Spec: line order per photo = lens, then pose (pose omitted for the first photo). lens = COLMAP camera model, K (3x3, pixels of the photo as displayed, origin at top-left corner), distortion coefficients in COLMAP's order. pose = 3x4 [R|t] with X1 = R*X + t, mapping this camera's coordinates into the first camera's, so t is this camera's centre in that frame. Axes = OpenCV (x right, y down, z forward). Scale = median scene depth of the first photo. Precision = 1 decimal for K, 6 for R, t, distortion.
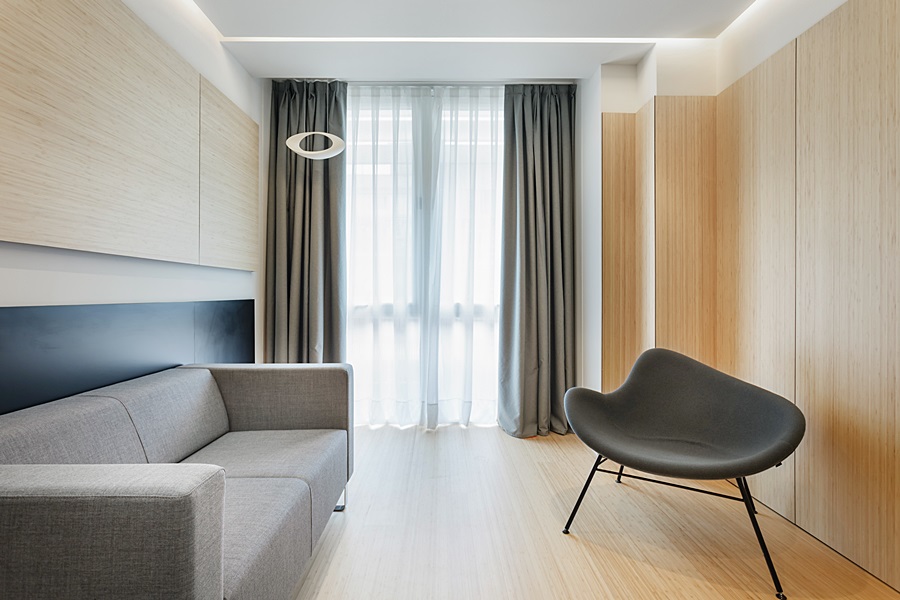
lens RADIAL K [[477.5, 0, 448.8], [0, 477.5, 293.1], [0, 0, 1]] dist [0.022672, 0.002034]
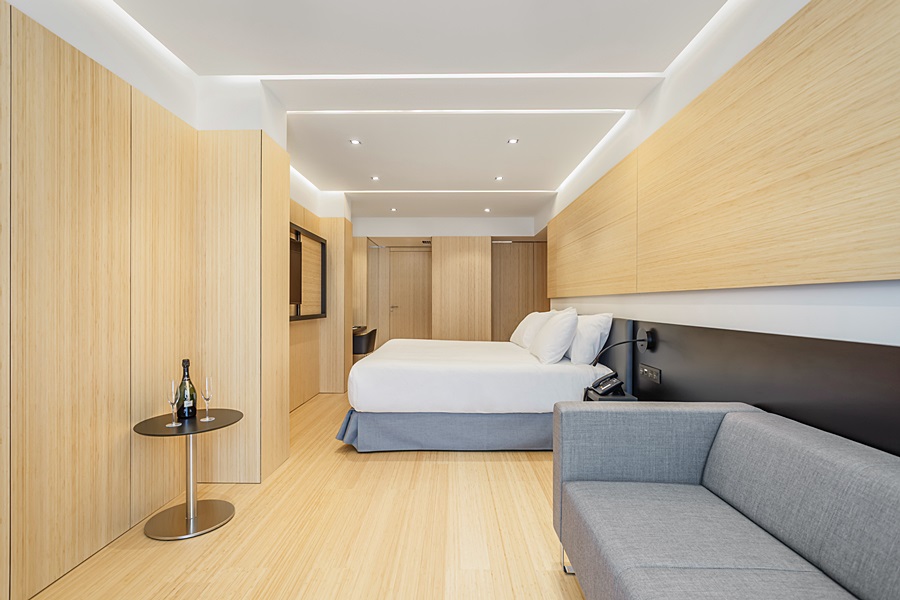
lens RADIAL K [[477.5, 0, 450.3], [0, 477.5, 303.7], [0, 0, 1]] dist [0.022672, 0.002034]
pose [[-0.999927, -0.008967, 0.008130, -0.023649], [-0.009024, 0.999935, -0.007010, -0.037299], [-0.008067, -0.007083, -0.999942, 2.055112]]
